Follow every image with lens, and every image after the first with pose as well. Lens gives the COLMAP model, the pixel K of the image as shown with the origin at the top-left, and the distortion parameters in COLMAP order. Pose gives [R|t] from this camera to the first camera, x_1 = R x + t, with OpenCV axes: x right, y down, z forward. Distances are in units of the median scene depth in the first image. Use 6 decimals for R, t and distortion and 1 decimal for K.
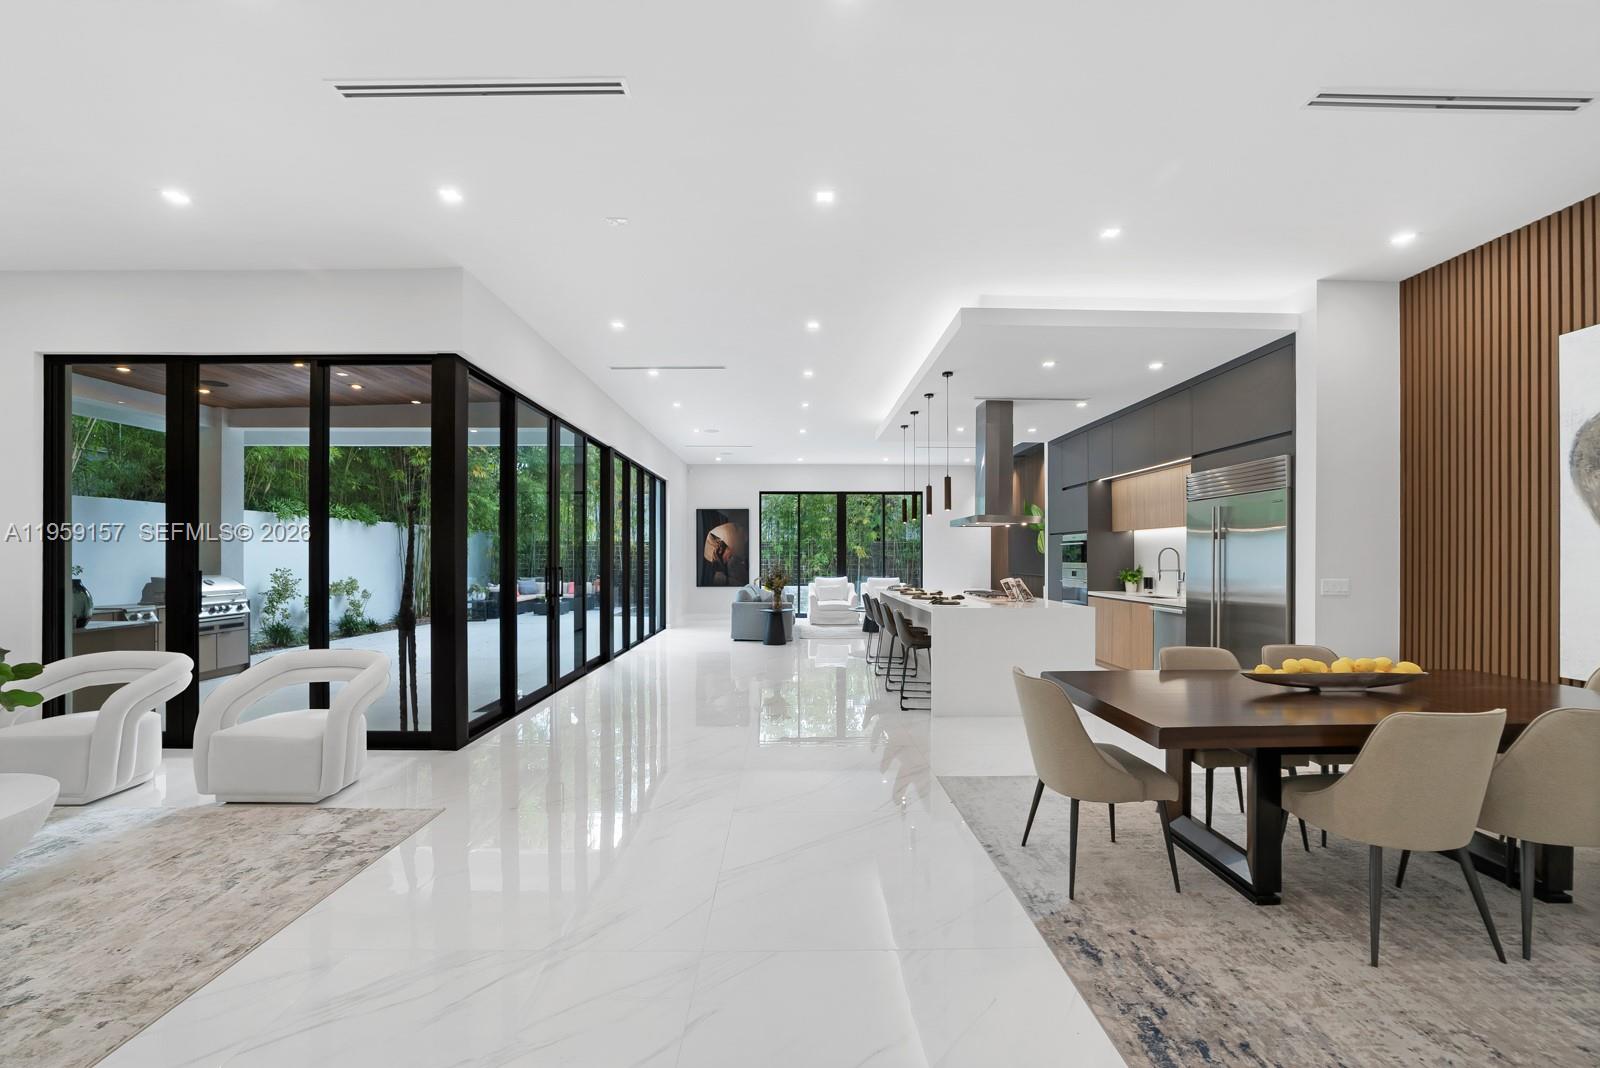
lens RADIAL K [[641.3, 0, 797.6], [0, 641.3, 553.6], [0, 0, 1]] dist [-0.028364, 0.007899]
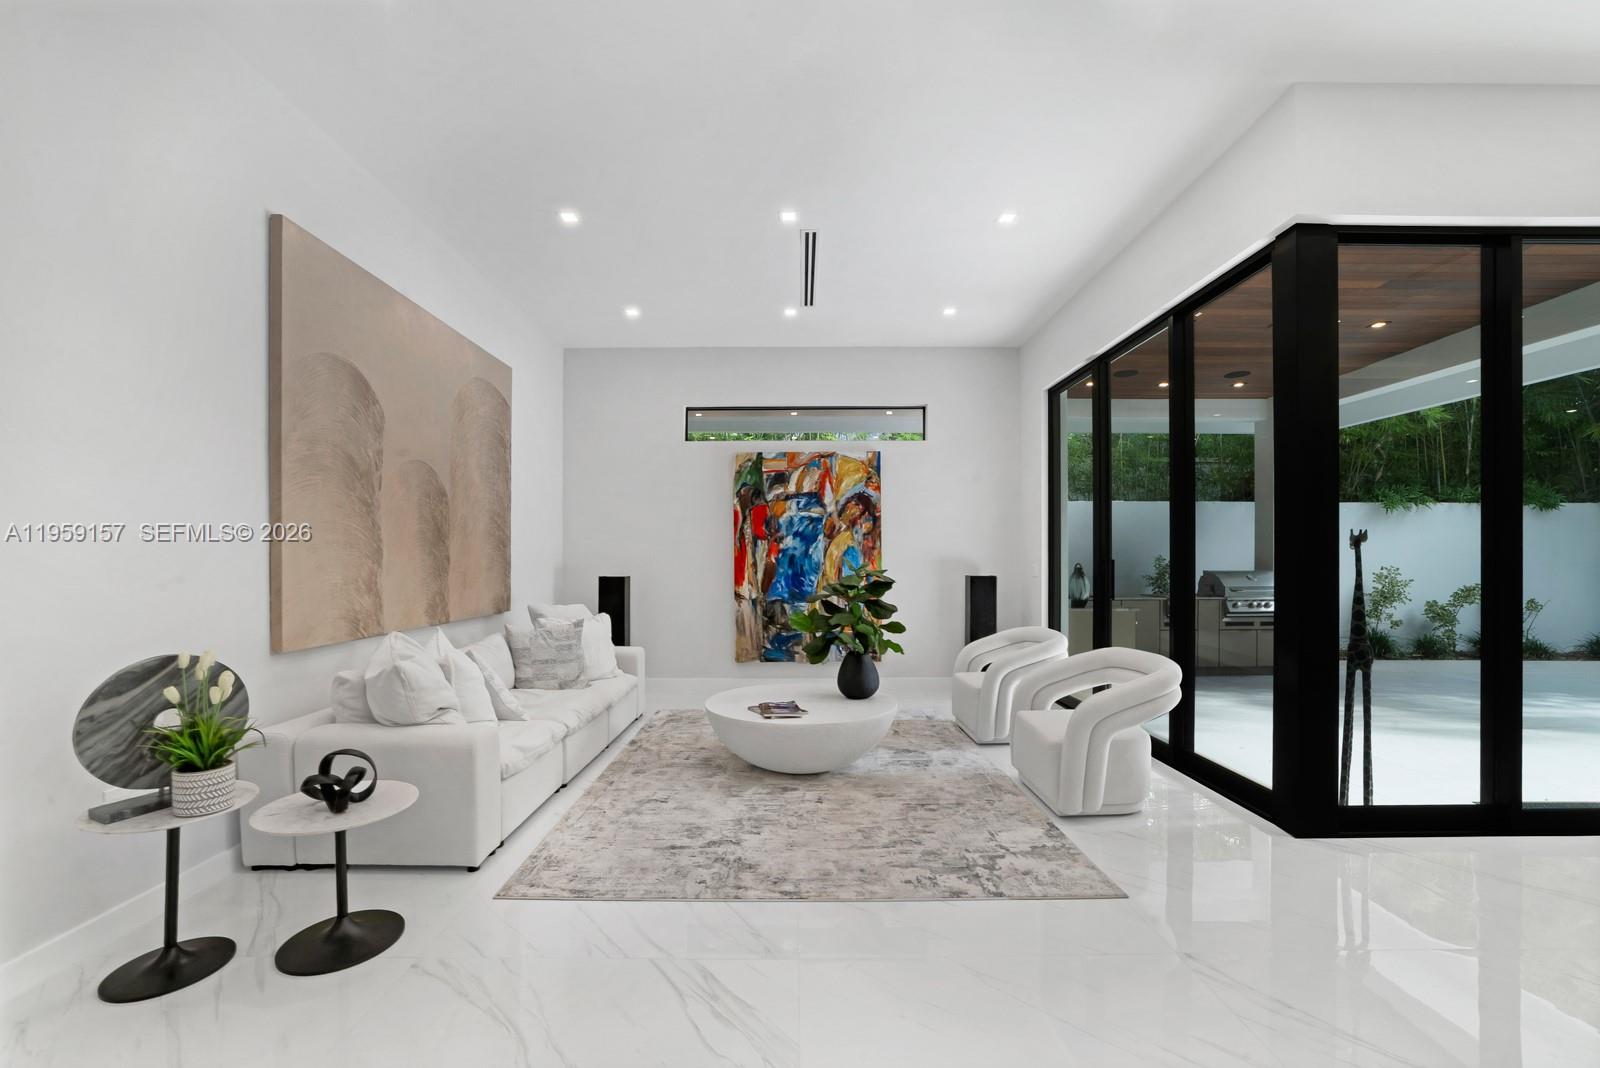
lens RADIAL K [[646.7, 0, 791.1], [0, 646.7, 560.3], [0, 0, 1]] dist [-0.038999, 0.015584]
pose [[0.000504, 0.002813, -0.999996, 0.067311], [0.004054, 0.999988, 0.002815, 0.014292], [0.999992, -0.004055, 0.000493, 0.301683]]
